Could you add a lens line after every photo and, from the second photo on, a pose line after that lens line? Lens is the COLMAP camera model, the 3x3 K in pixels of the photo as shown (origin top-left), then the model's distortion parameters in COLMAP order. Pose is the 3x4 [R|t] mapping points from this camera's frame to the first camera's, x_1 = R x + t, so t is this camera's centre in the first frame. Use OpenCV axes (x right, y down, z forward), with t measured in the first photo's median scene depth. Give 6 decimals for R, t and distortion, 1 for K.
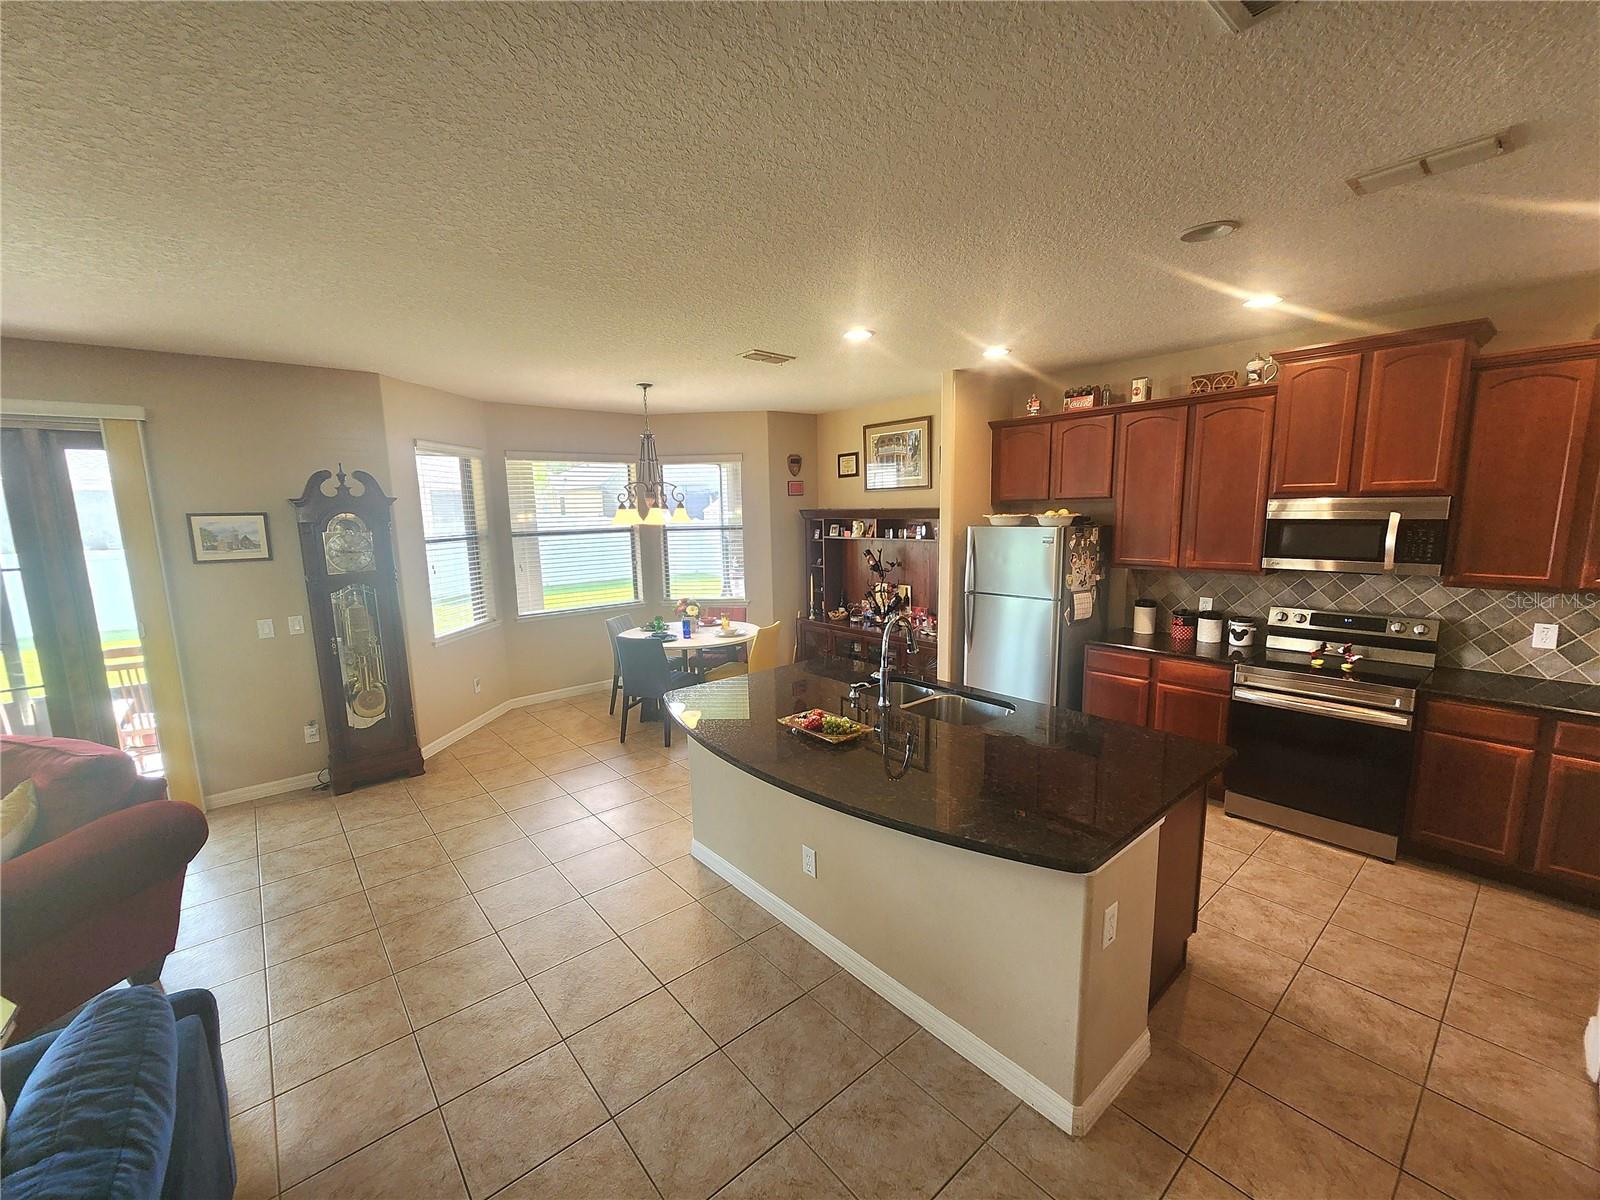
lens RADIAL K [[655.8, 0, 792.7], [0, 655.8, 610.7], [0, 0, 1]] dist [-0.000671, -0.000138]
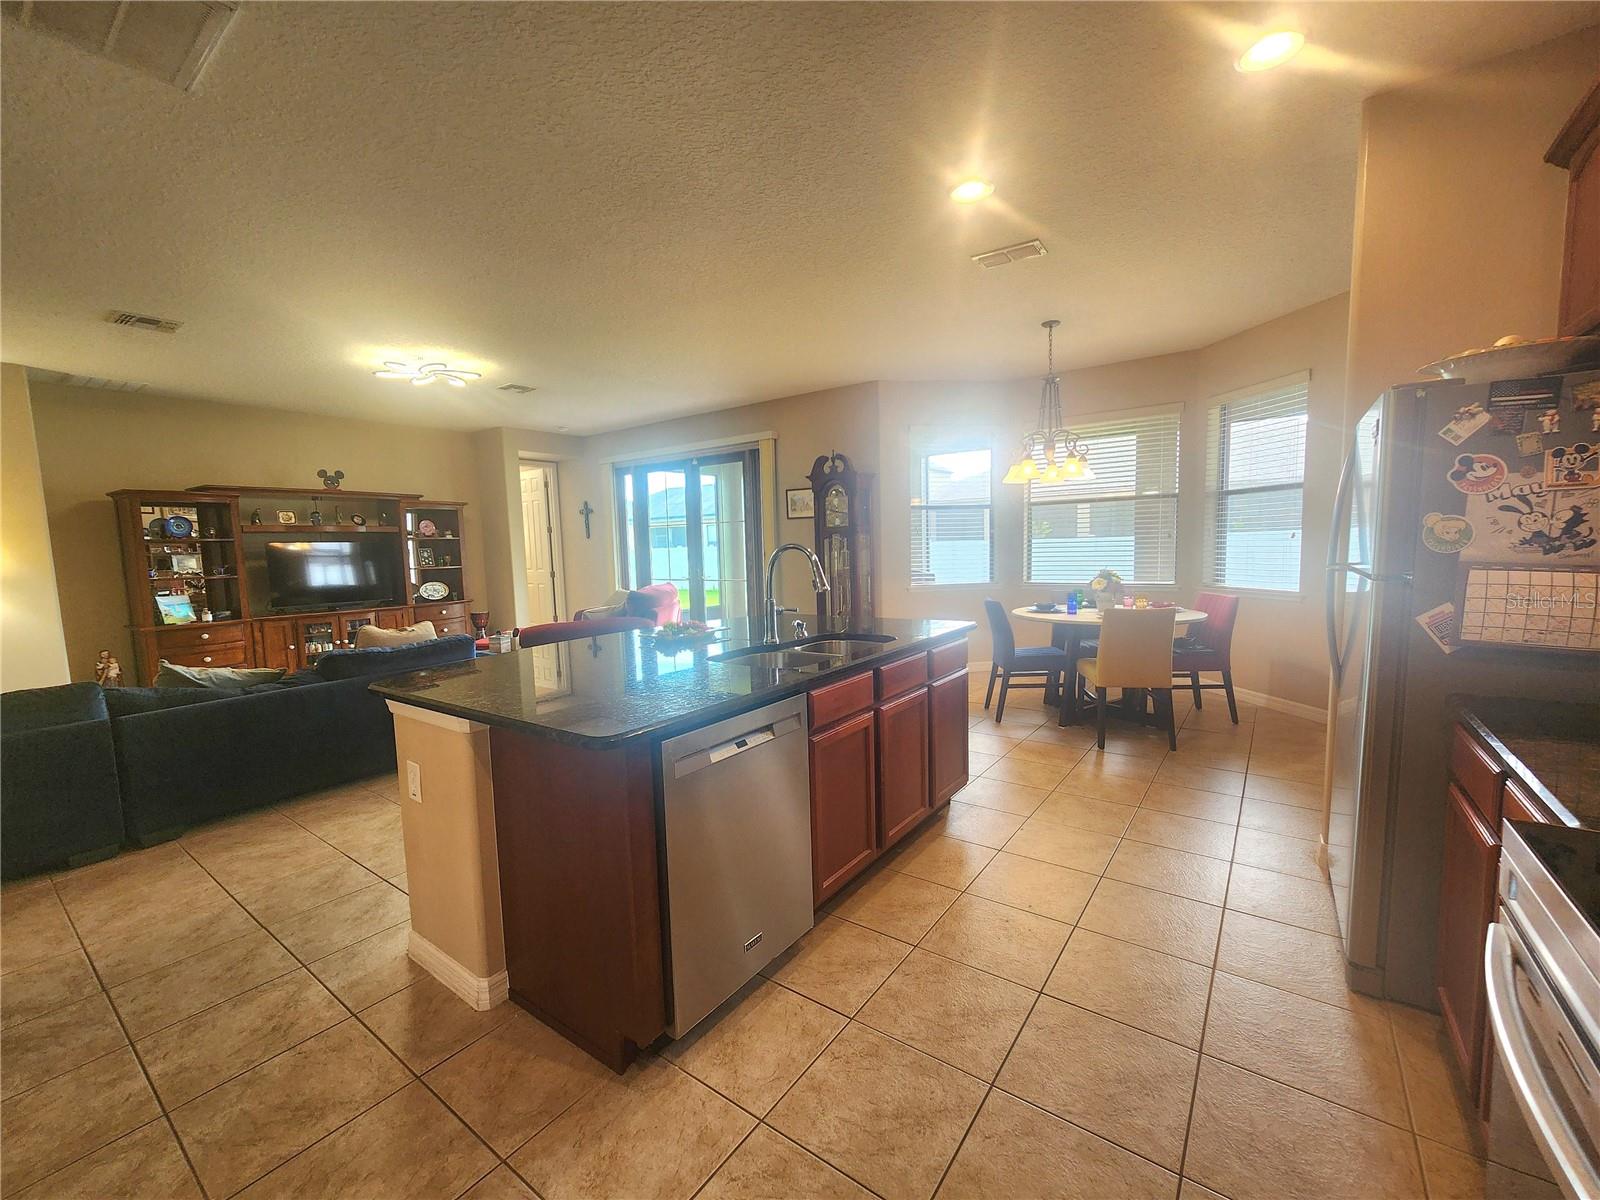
lens RADIAL K [[654.8, 0, 801.9], [0, 654.8, 603.8], [0, 0, 1]] dist [0.020293, -0.006925]
pose [[0.242915, 0.105100, -0.964337, 0.734234], [-0.128657, 0.988822, 0.075360, 0.013142], [0.961478, 0.105762, 0.253721, 0.591766]]
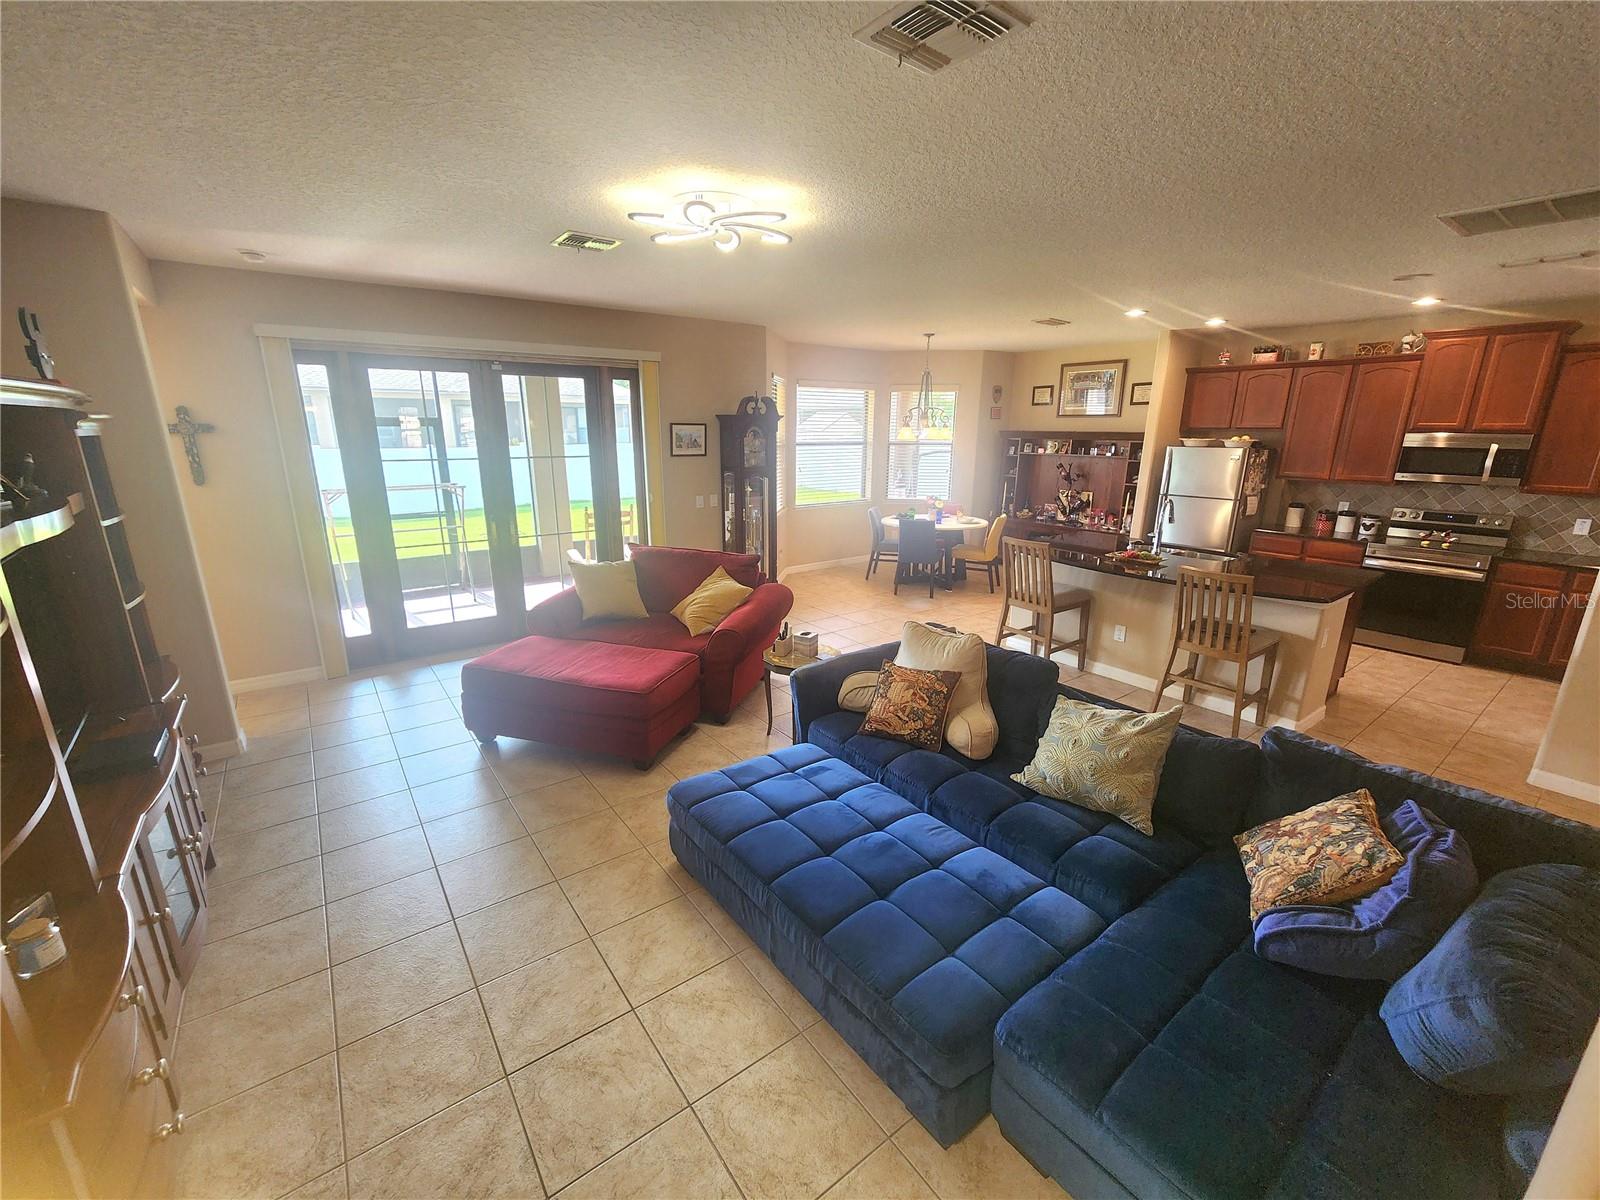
lens RADIAL K [[654.8, 0, 801.9], [0, 654.8, 603.8], [0, 0, 1]] dist [0.020293, -0.006925]
pose [[0.998425, 0.040145, -0.039198, -0.504425], [-0.035533, 0.993074, 0.111989, 0.084535], [0.043422, -0.110420, 0.992936, -0.530214]]
